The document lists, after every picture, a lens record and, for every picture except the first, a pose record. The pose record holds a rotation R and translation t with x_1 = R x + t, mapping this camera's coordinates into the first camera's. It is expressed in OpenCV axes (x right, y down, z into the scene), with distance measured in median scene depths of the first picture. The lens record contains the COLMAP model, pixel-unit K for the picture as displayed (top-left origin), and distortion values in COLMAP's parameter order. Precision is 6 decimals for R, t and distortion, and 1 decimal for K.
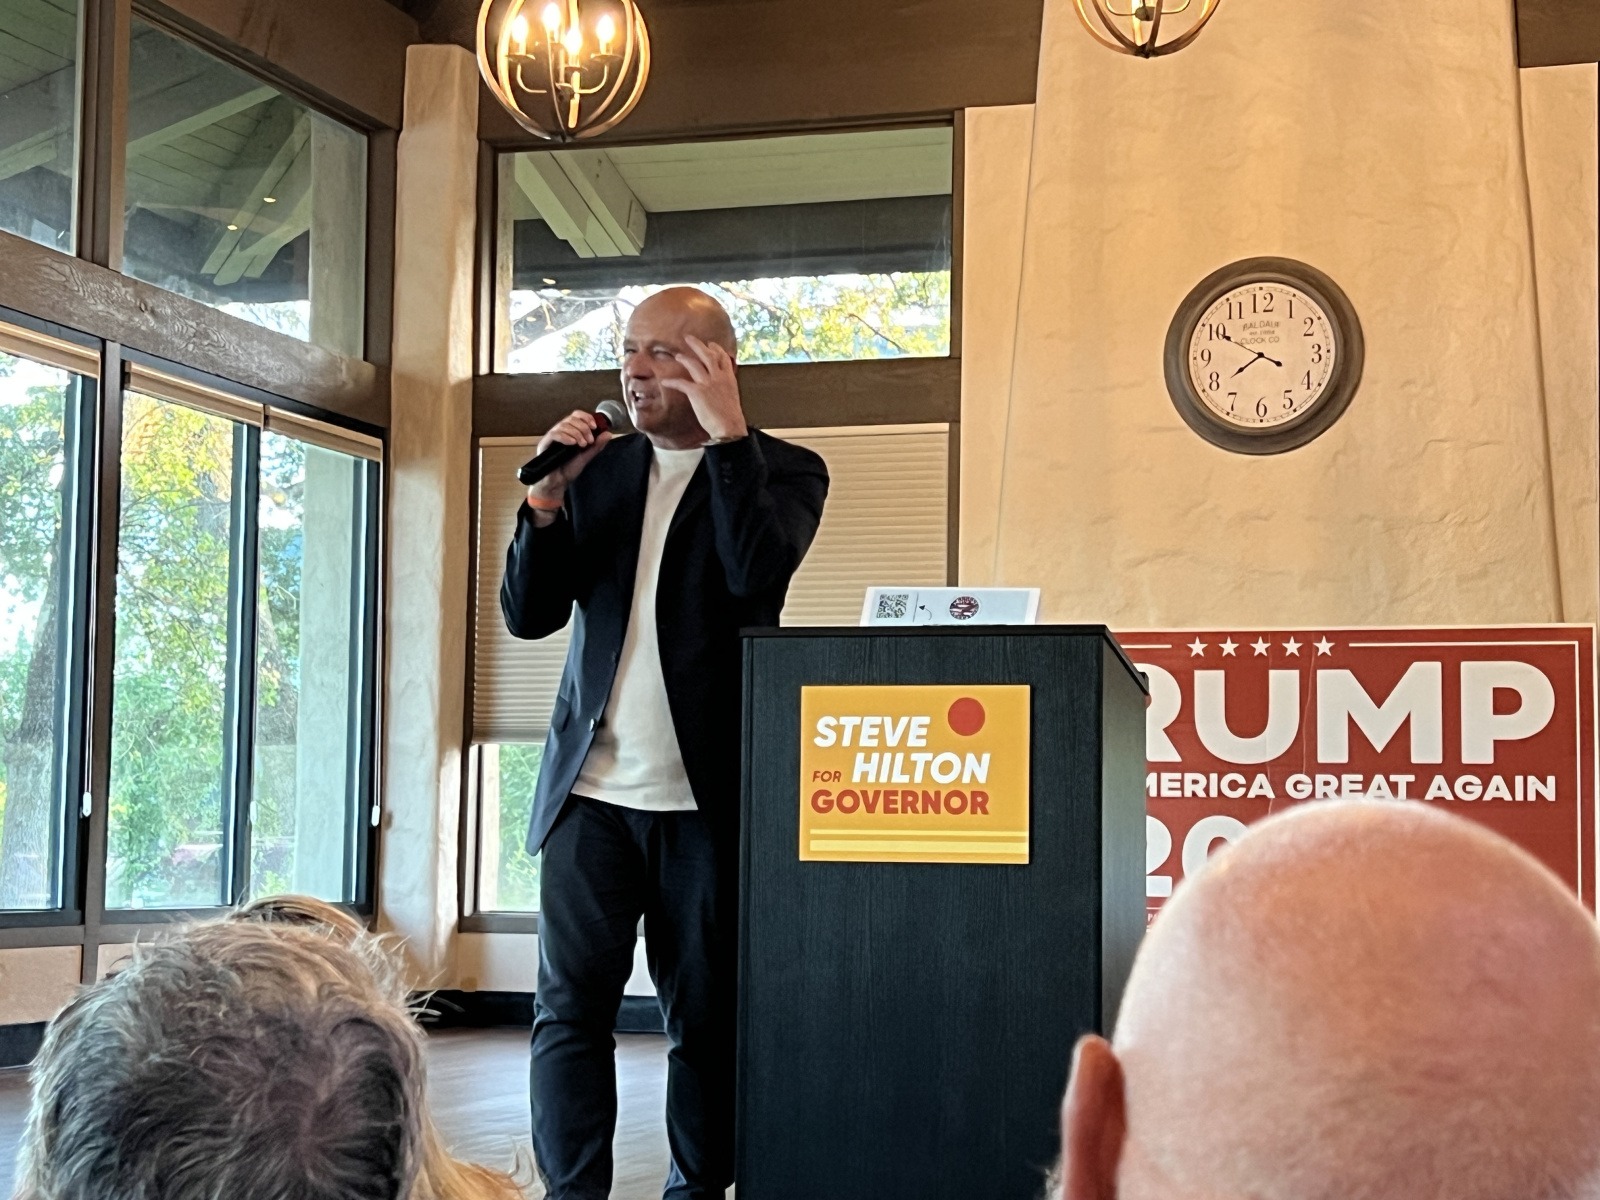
lens RADIAL K [[2931.2, 0, 802.7], [0, 2931.2, 618.1], [0, 0, 1]] dist [0.305369, -1.267505]
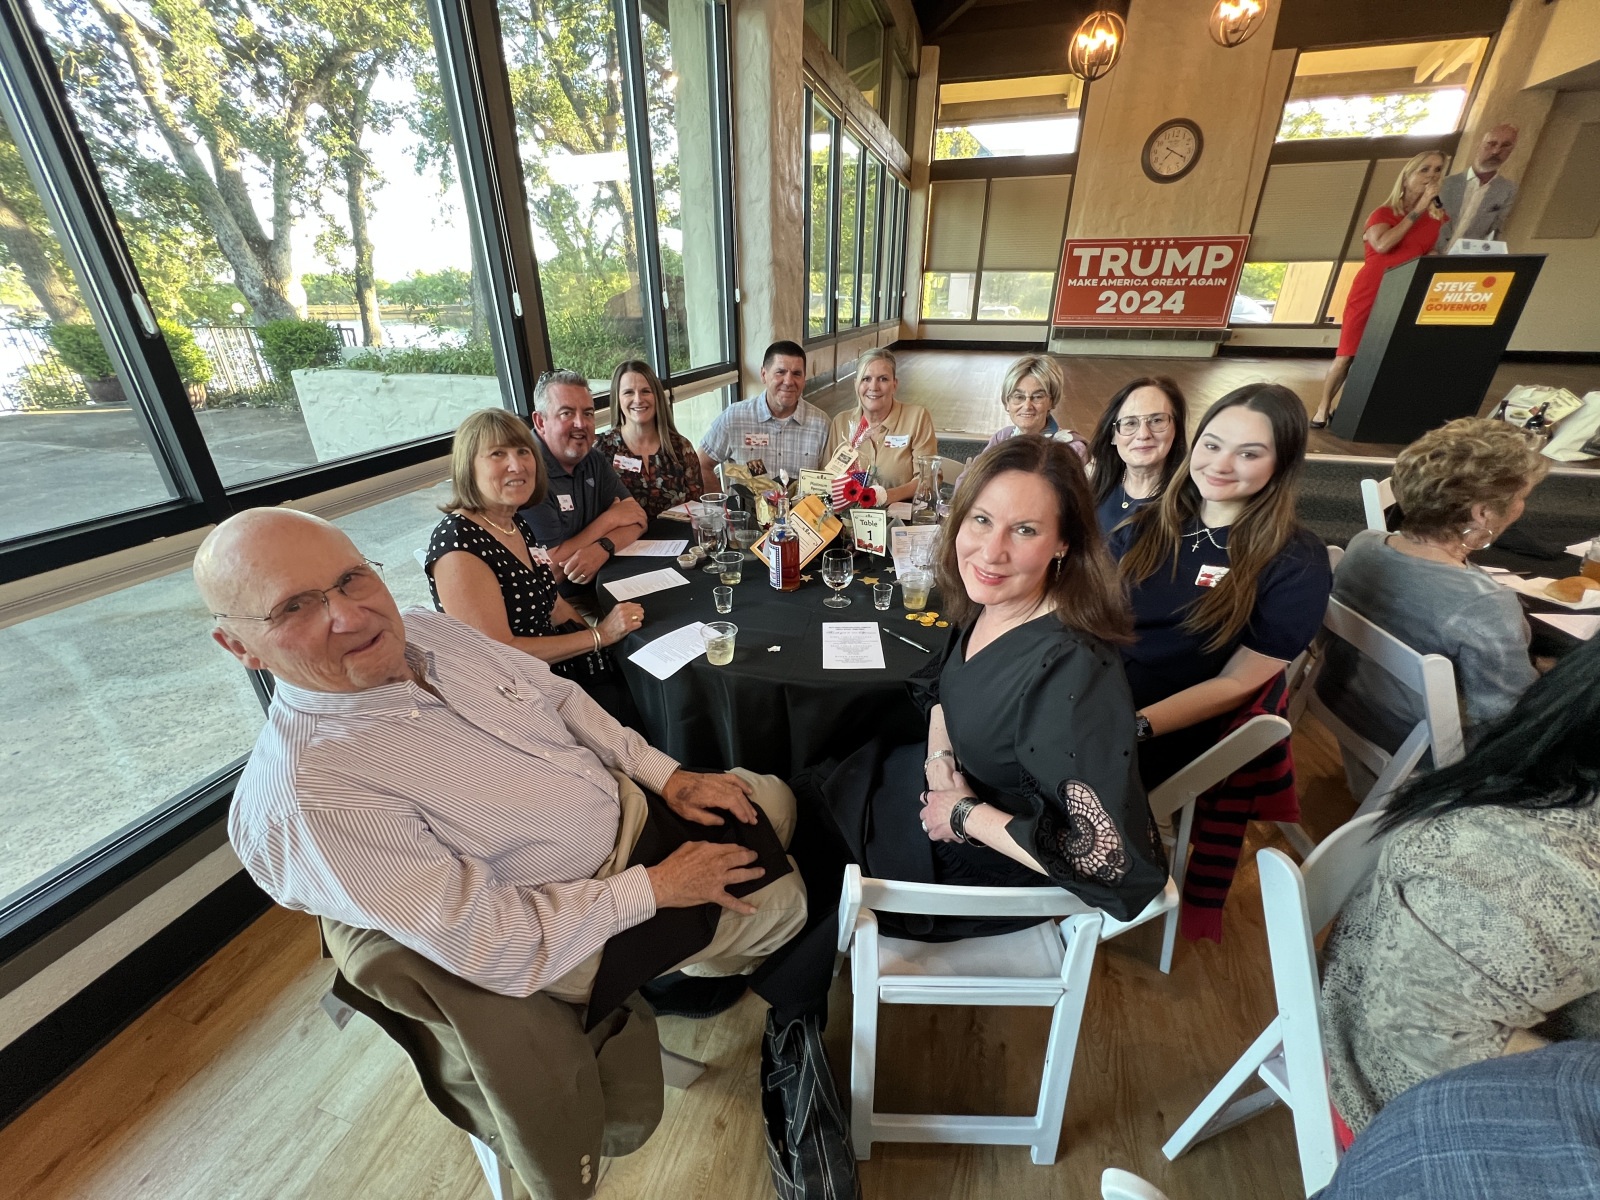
lens RADIAL K [[634.7, 0, 791.6], [0, 634.7, 598.1], [0, 0, 1]] dist [-0.002089, -0.000674]
pose [[0.999527, -0.027406, 0.013974, -0.340874], [0.016569, 0.862318, 0.506096, -0.016318], [-0.025920, -0.505625, 0.862364, 0.054829]]
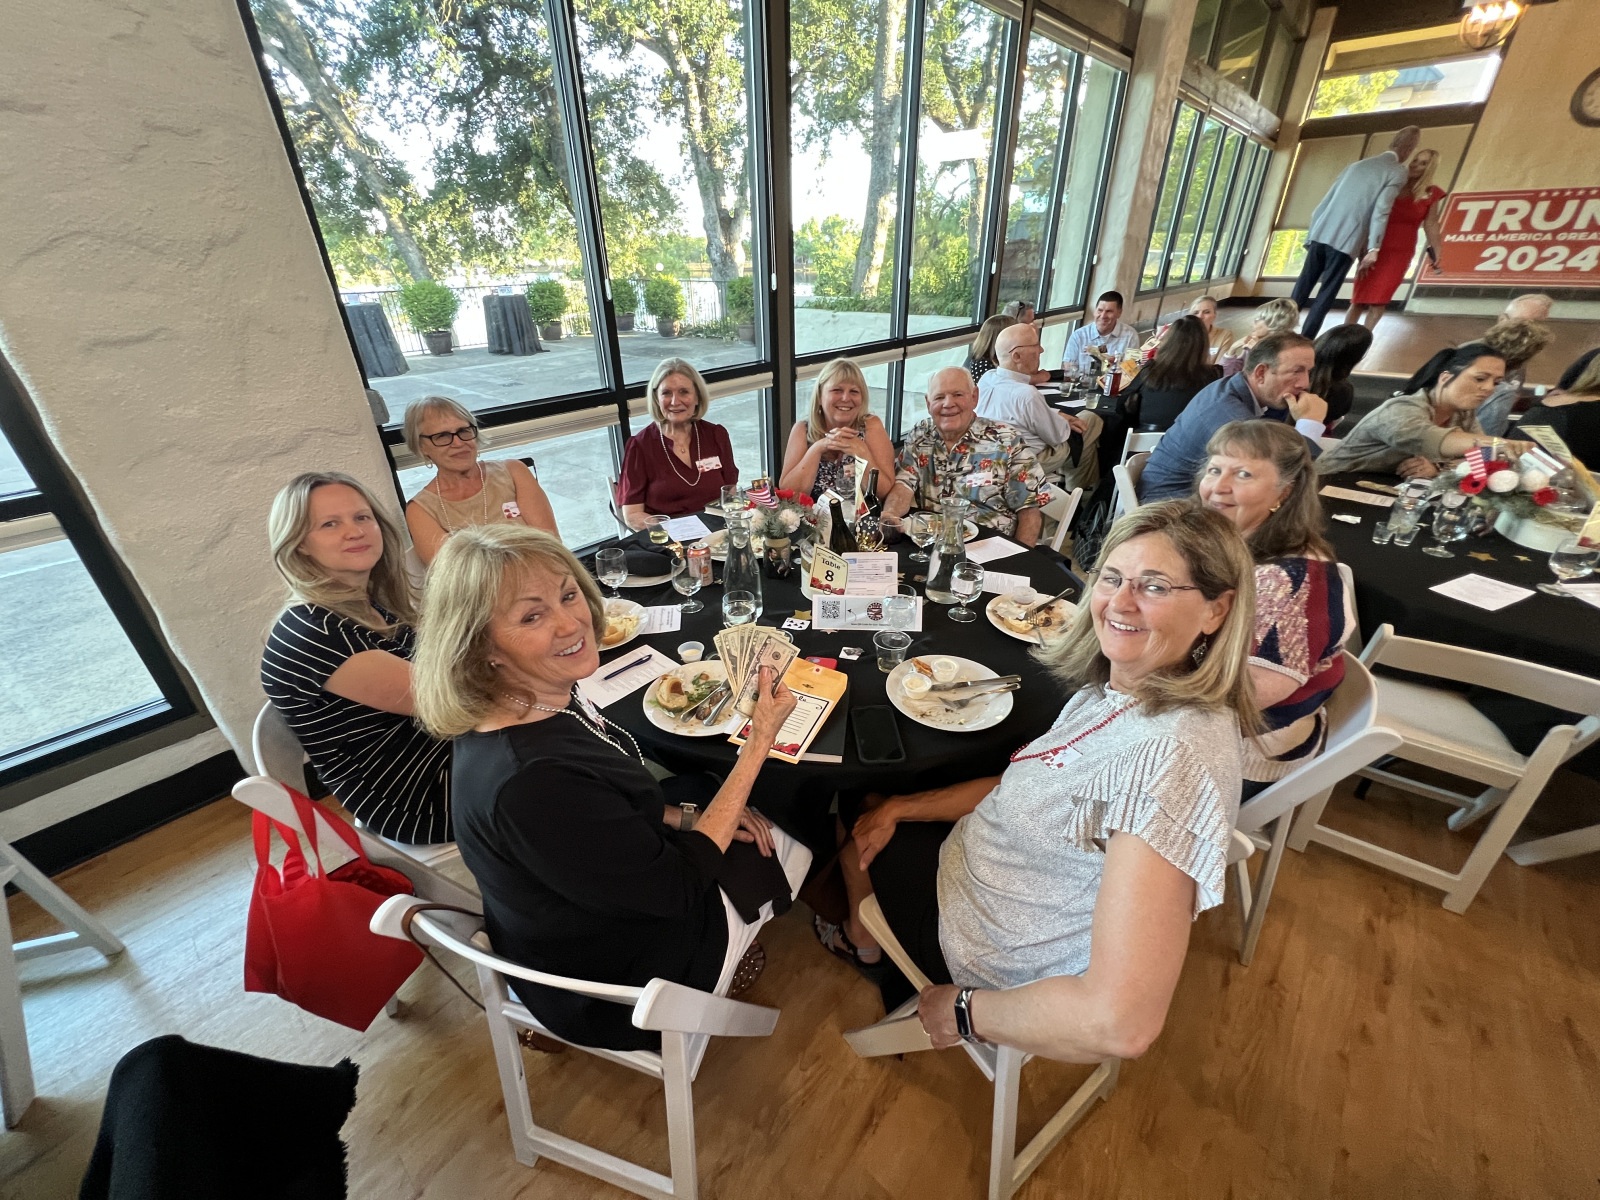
lens RADIAL K [[634.7, 0, 791.6], [0, 634.7, 598.1], [0, 0, 1]] dist [-0.002089, -0.000674]
pose [[0.919005, 0.160905, -0.359916, -0.358823], [0.063214, 0.840969, 0.537378, -0.047781], [0.389145, -0.516605, 0.762683, -0.218369]]
